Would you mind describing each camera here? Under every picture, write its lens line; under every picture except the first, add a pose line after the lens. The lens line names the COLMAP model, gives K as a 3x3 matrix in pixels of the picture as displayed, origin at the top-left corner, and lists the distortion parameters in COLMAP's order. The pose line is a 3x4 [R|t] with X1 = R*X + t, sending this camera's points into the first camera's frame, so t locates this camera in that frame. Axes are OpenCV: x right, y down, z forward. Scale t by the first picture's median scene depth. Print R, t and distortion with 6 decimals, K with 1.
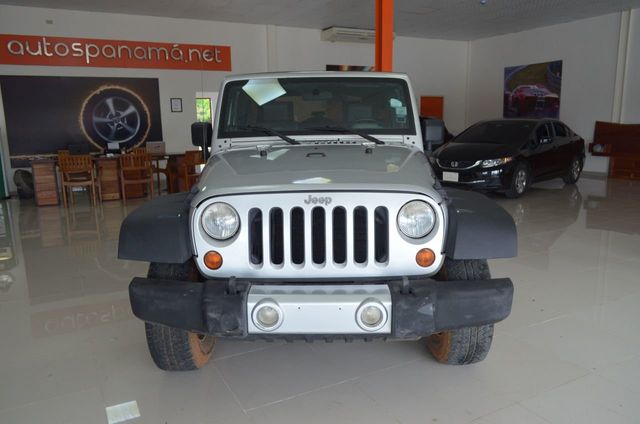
lens RADIAL K [[493.5, 0, 320.0], [0, 493.5, 212.0], [0, 0, 1]] dist [-0.005597, -0.000891]
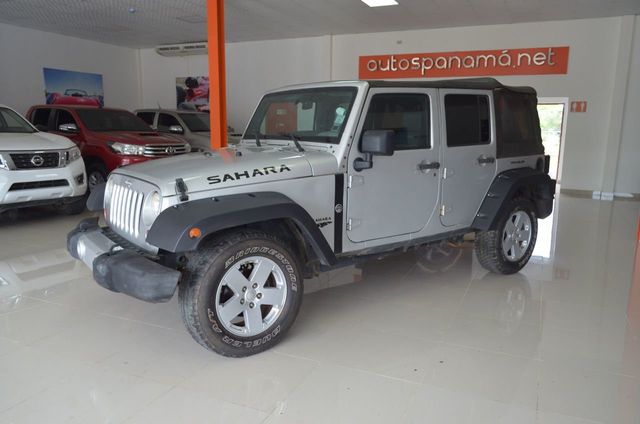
lens RADIAL K [[493.5, 0, 320.0], [0, 493.5, 212.0], [0, 0, 1]] dist [-0.005597, -0.000891]
pose [[0.609997, 0.158611, -0.776367, 0.787989], [-0.167369, 0.983448, 0.069415, -0.073719], [0.774527, 0.087597, 0.626447, 0.324594]]
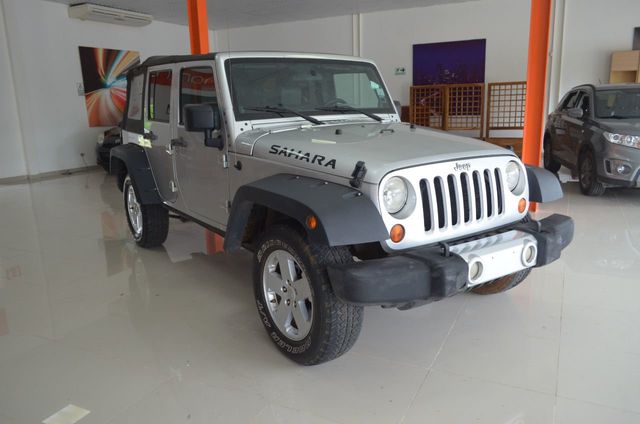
lens RADIAL K [[493.5, 0, 320.0], [0, 493.5, 212.0], [0, 0, 1]] dist [-0.005597, -0.000891]
pose [[0.827694, -0.127304, 0.546549, -0.562936], [0.116802, 0.991681, 0.054100, -0.012524], [-0.548889, 0.019059, 0.835678, 0.144930]]
